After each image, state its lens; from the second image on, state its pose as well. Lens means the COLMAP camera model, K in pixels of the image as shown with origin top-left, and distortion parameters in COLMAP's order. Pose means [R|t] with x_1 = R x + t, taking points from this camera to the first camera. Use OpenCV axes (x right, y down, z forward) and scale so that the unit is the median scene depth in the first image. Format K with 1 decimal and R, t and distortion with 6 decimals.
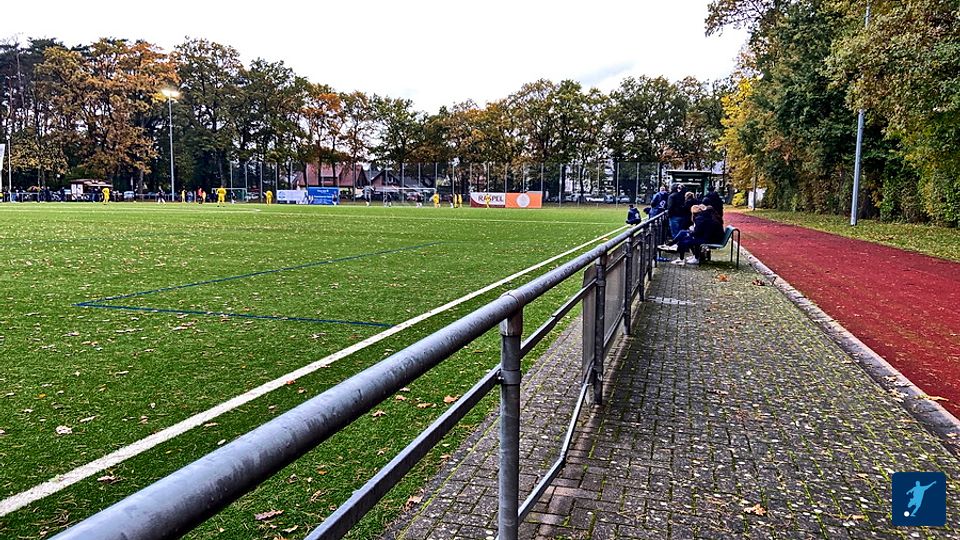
lens RADIAL K [[696.2, 0, 480.4], [0, 696.2, 269.6], [0, 0, 1]] dist [0.042203, -0.075262]
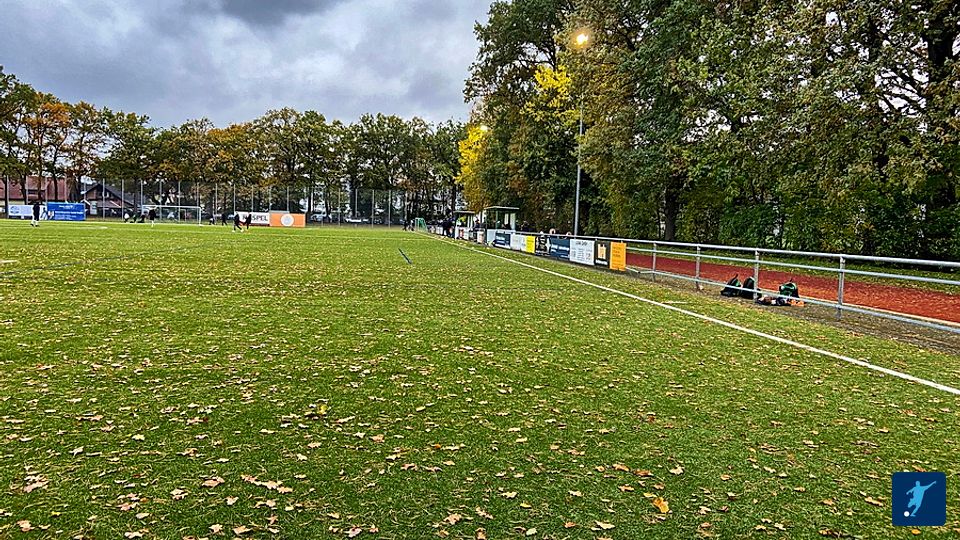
lens RADIAL K [[696.2, 0, 480.4], [0, 696.2, 269.6], [0, 0, 1]] dist [0.042203, -0.075262]
pose [[0.909752, -0.013354, 0.414937, -0.089578], [0.024635, 0.999458, -0.021847, 0.008229], [-0.414420, 0.030097, 0.909588, -0.097806]]
